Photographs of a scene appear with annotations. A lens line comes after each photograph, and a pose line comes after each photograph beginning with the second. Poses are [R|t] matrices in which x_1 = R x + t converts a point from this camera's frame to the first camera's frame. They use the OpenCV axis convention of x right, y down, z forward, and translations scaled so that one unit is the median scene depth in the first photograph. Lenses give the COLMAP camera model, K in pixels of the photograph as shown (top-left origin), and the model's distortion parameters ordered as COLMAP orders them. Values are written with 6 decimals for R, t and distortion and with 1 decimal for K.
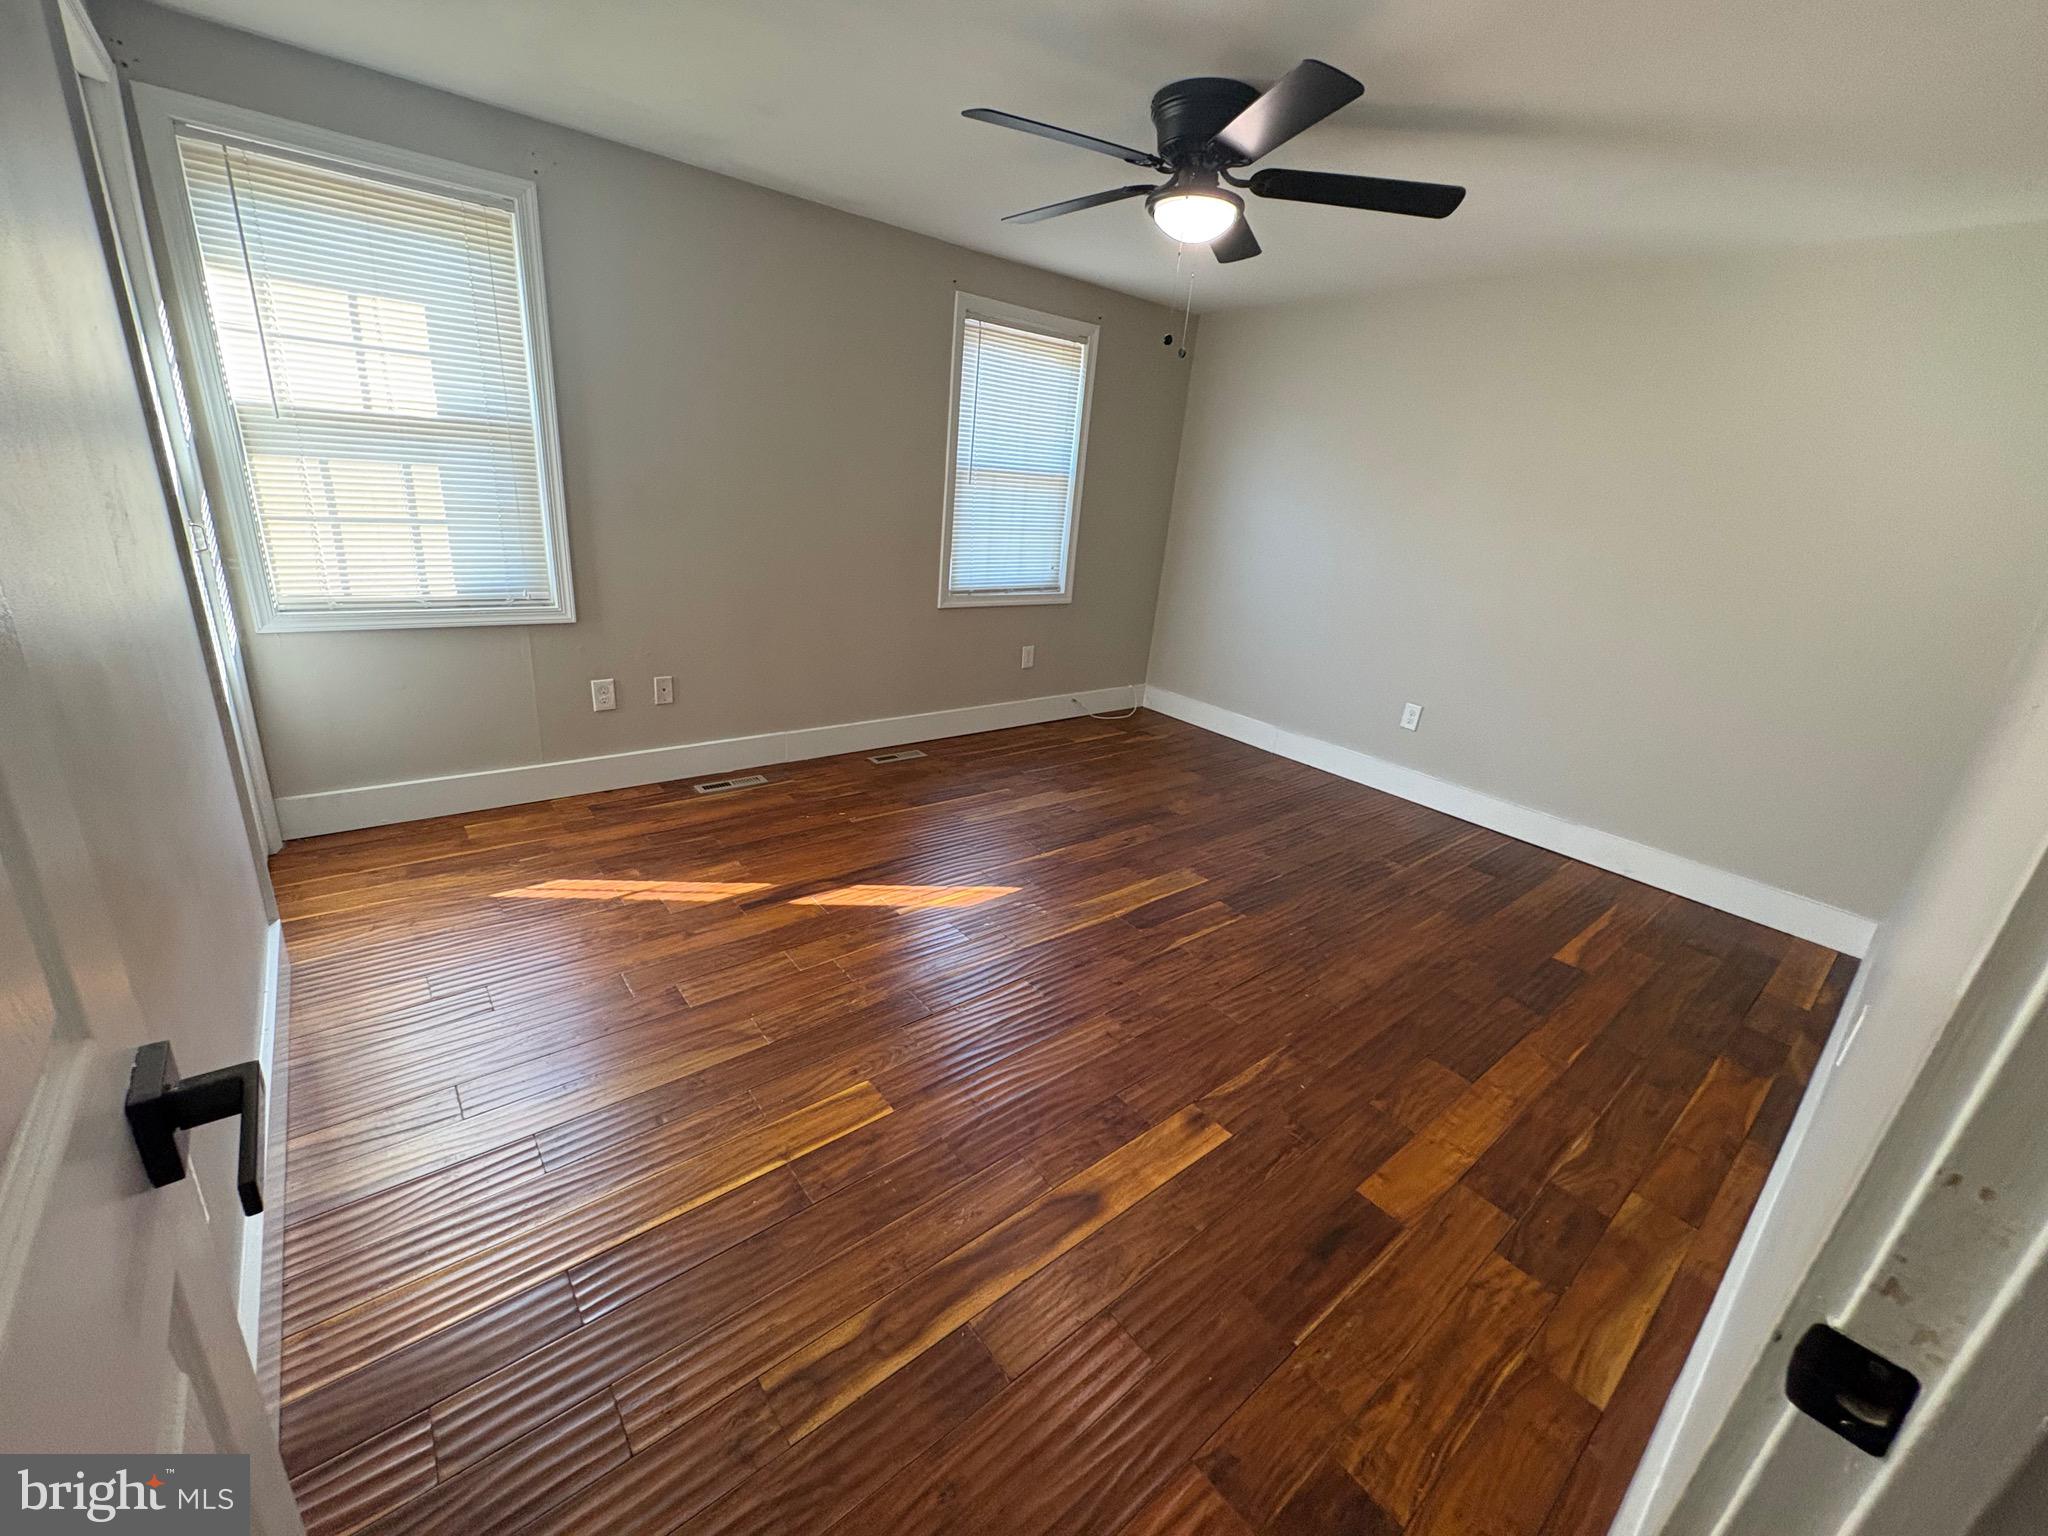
lens RADIAL K [[814.6, 0, 1021.6], [0, 814.6, 765.2], [0, 0, 1]] dist [-0.000541, -0.000018]
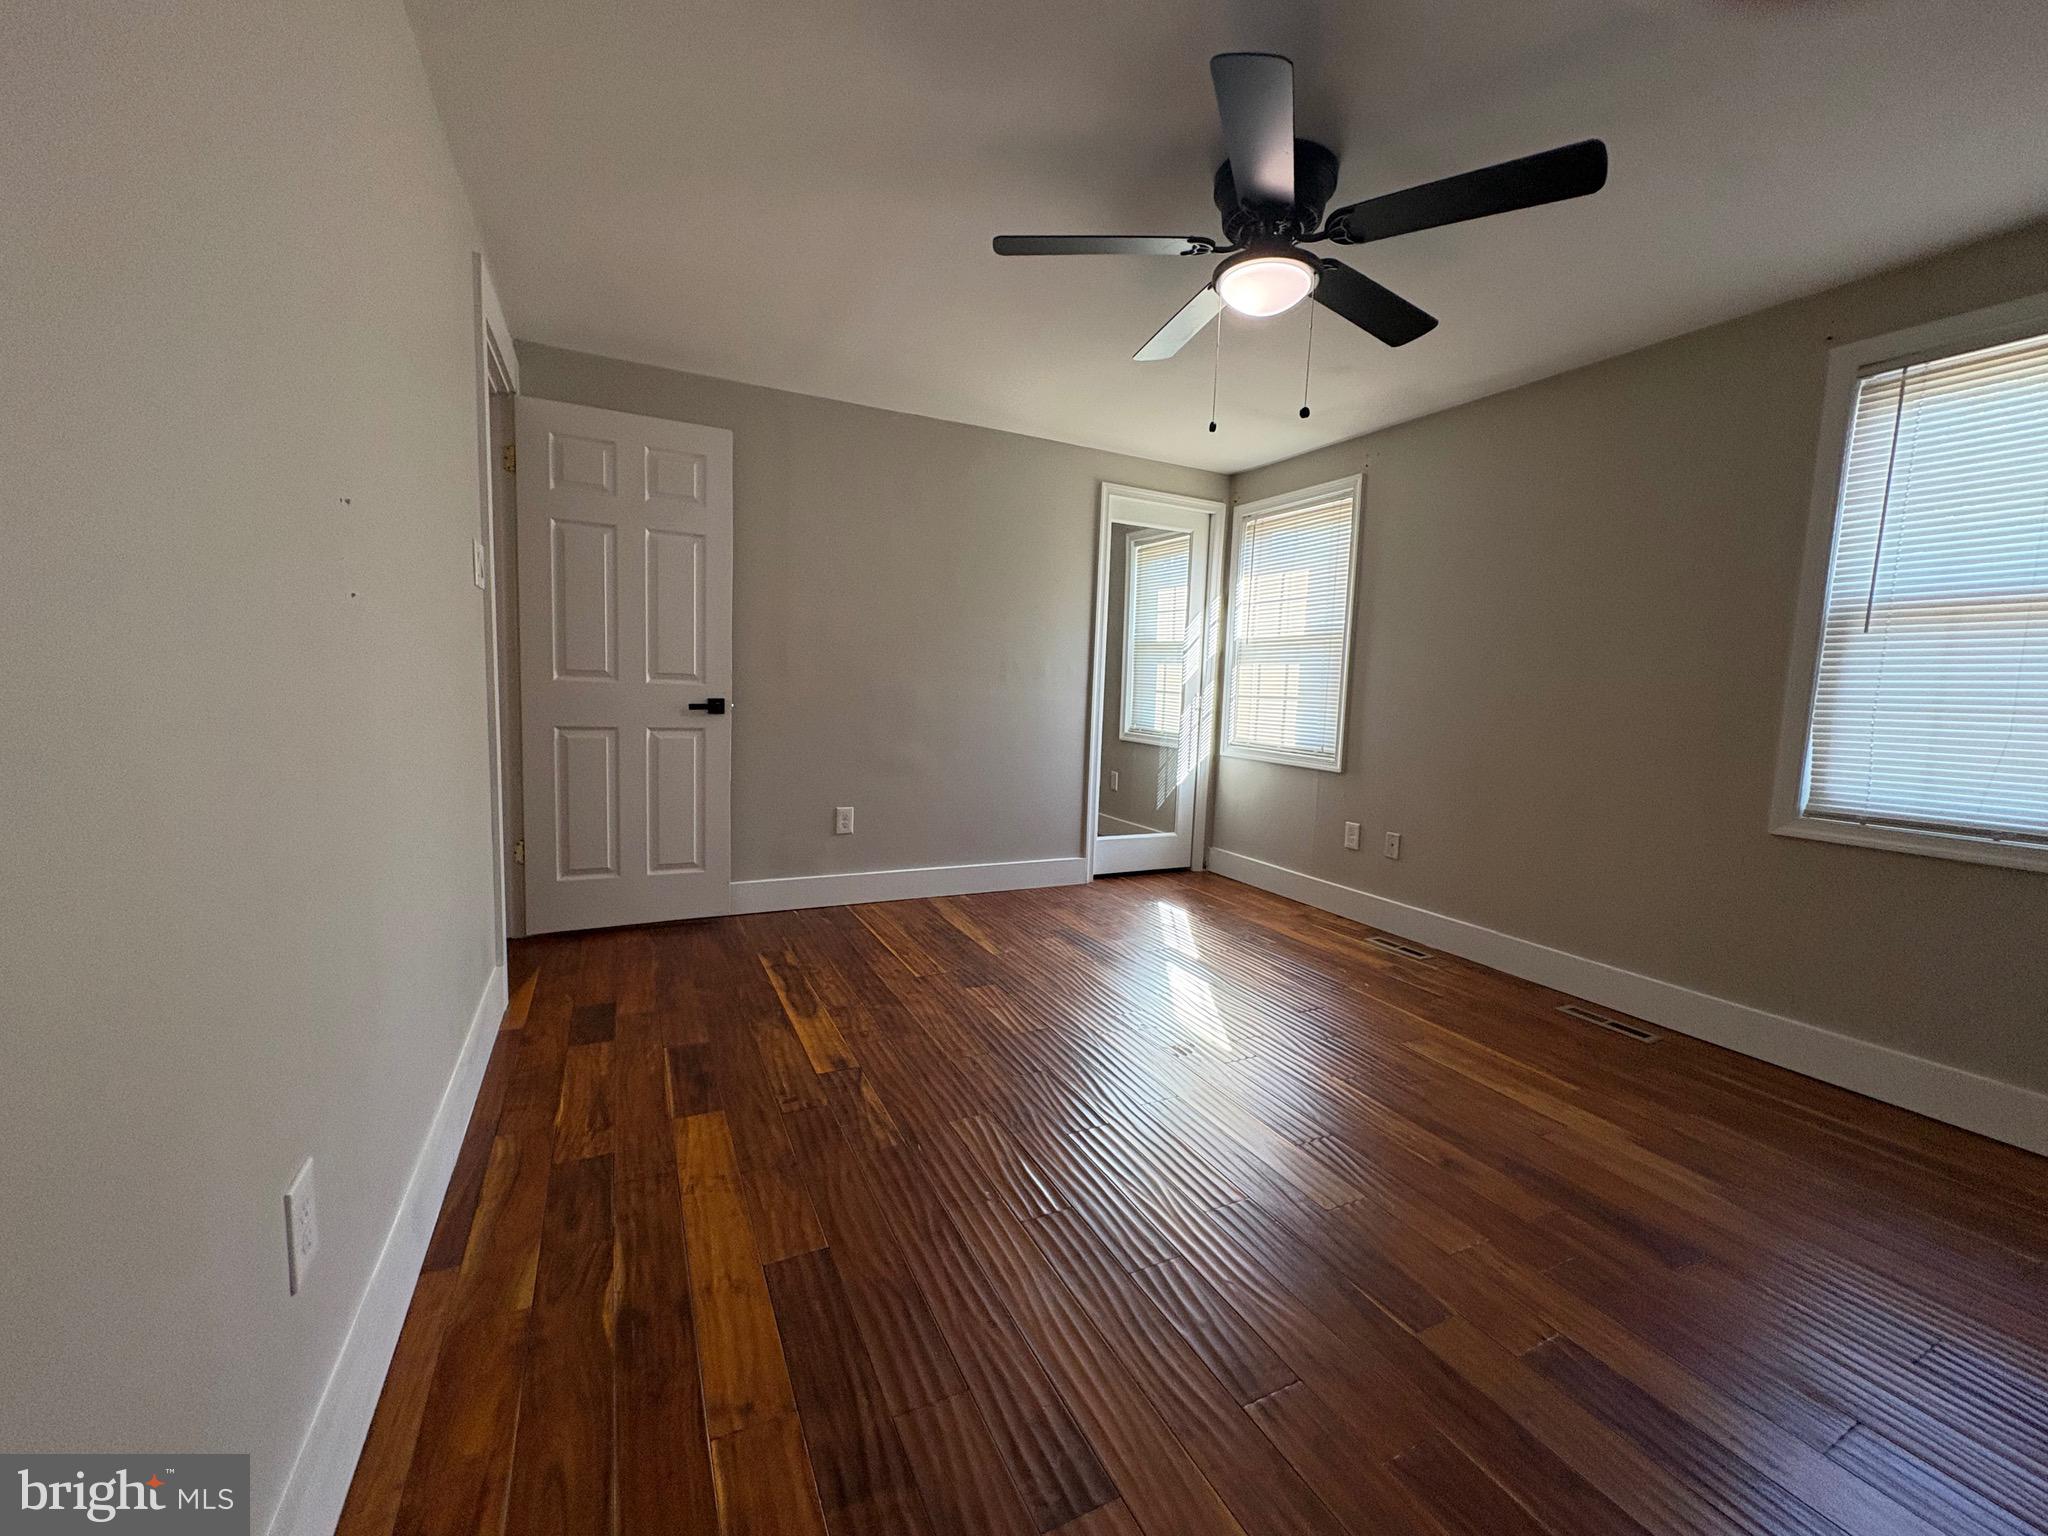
lens RADIAL K [[814.6, 0, 1023.6], [0, 814.6, 770.5], [0, 0, 1]] dist [-0.000541, -0.000018]
pose [[-0.220356, 0.010072, -0.975367, 0.774041], [-0.377972, 0.920940, 0.094902, -0.105848], [0.899211, 0.389573, -0.199128, 0.764133]]
